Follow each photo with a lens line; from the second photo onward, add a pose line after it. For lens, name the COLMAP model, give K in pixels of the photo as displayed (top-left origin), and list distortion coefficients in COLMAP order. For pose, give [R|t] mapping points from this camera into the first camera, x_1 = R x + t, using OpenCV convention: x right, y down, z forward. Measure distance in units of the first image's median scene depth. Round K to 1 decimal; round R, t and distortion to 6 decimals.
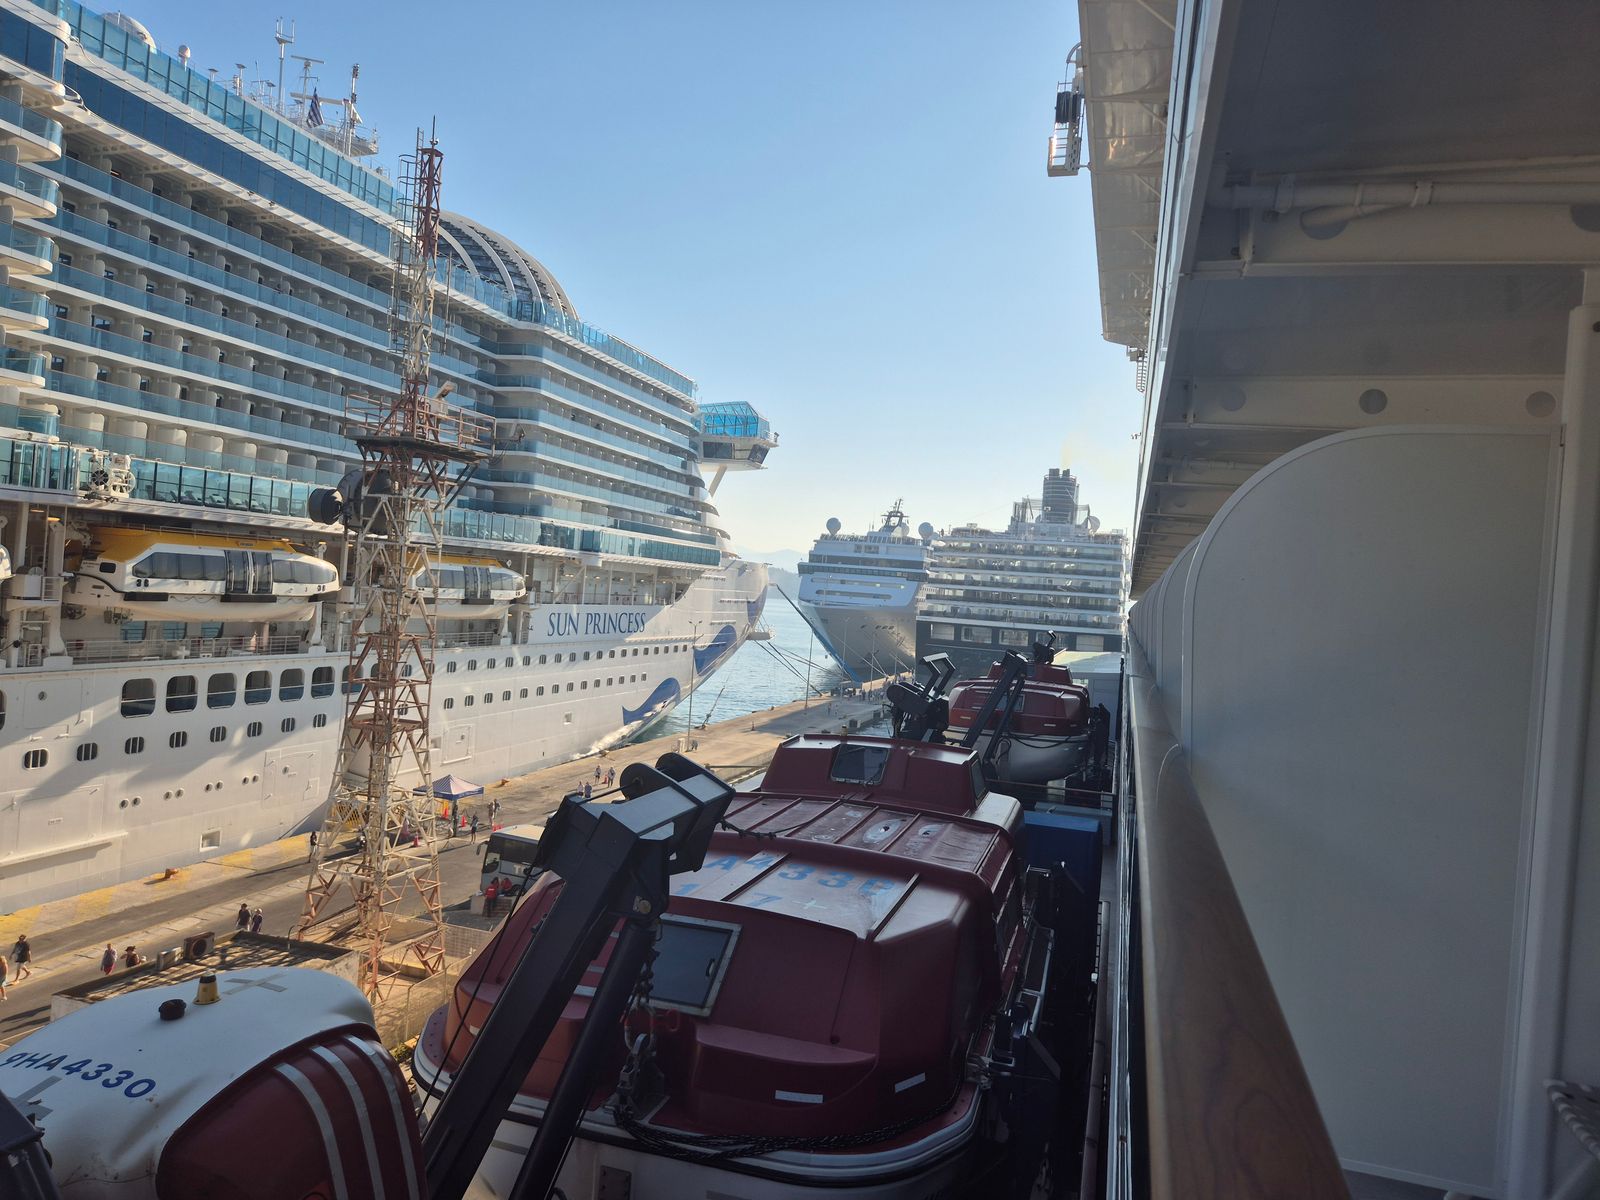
lens RADIAL K [[1086.6, 0, 801.6], [0, 1086.6, 599.2], [0, 0, 1]] dist [0.003416, 0.001555]
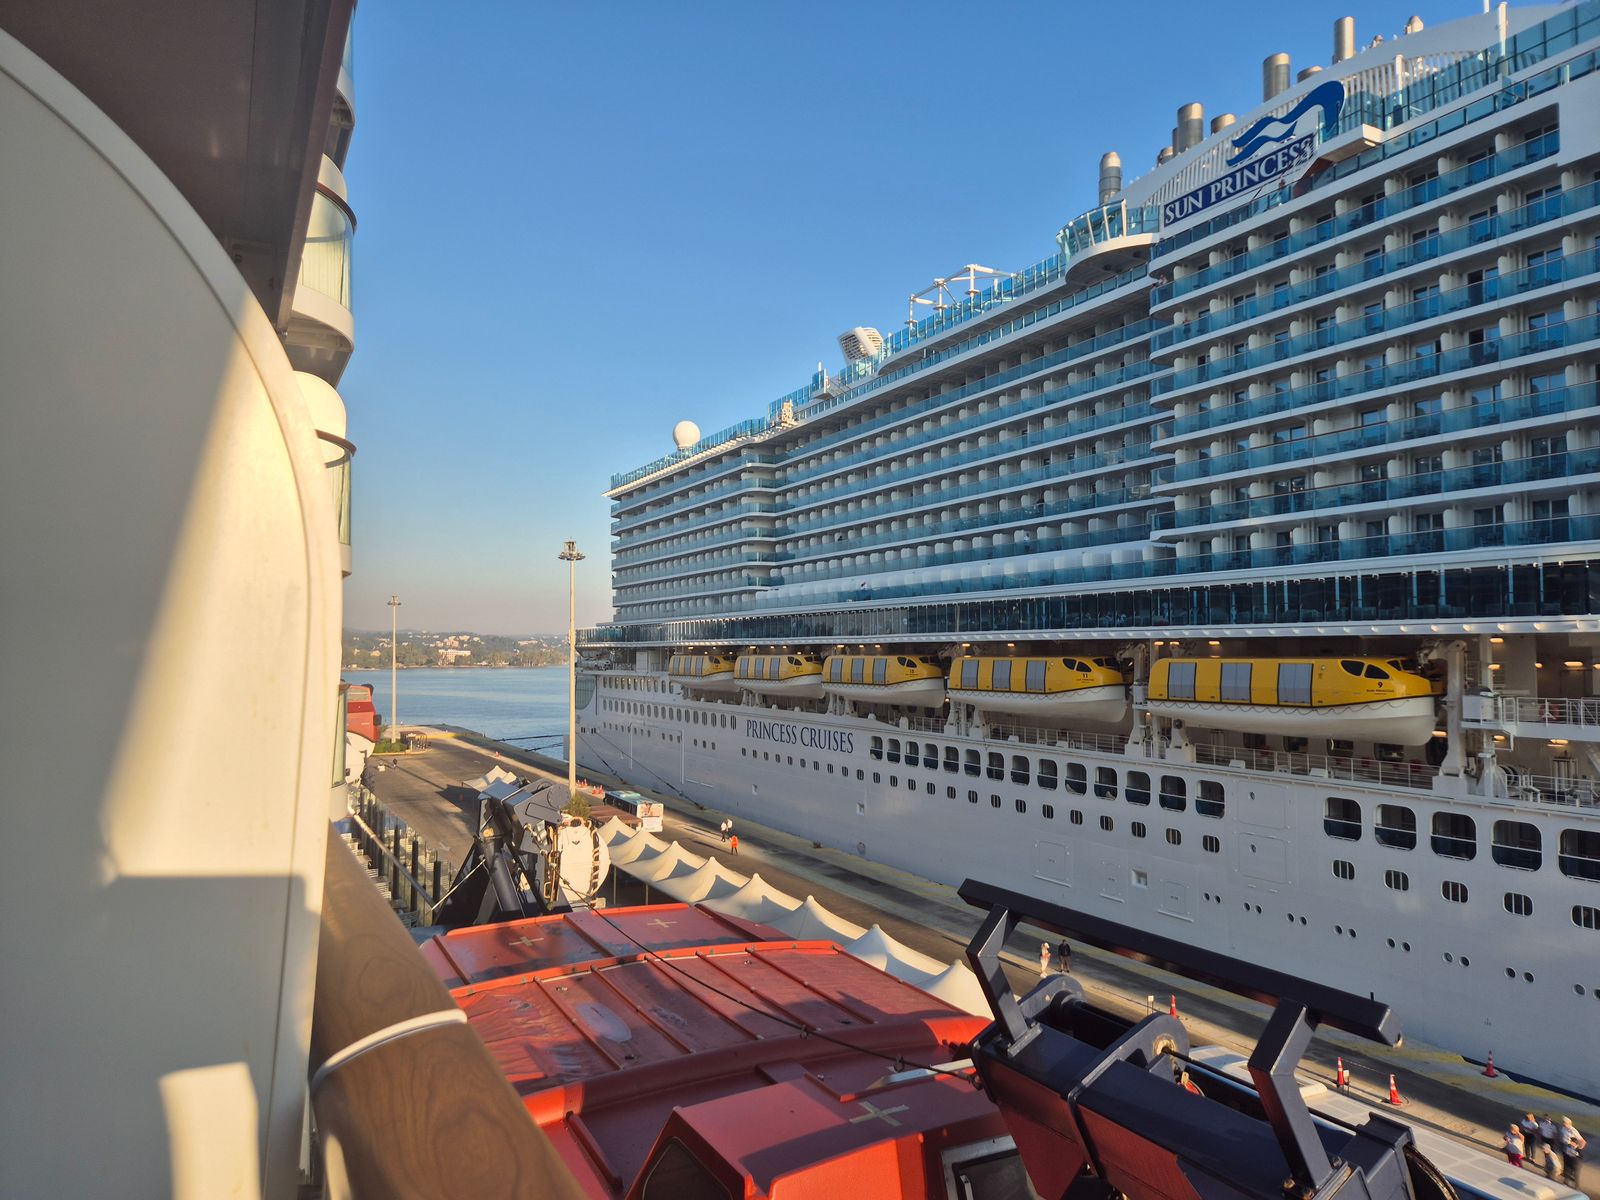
lens RADIAL K [[1086.6, 0, 799.8], [0, 1086.6, 602.4], [0, 0, 1]] dist [0.003416, 0.001555]
pose [[-0.714455, -0.104912, -0.691771, 0.430069], [-0.059416, 0.994221, -0.089416, 0.018935], [0.697154, -0.022781, -0.716559, 1.476838]]
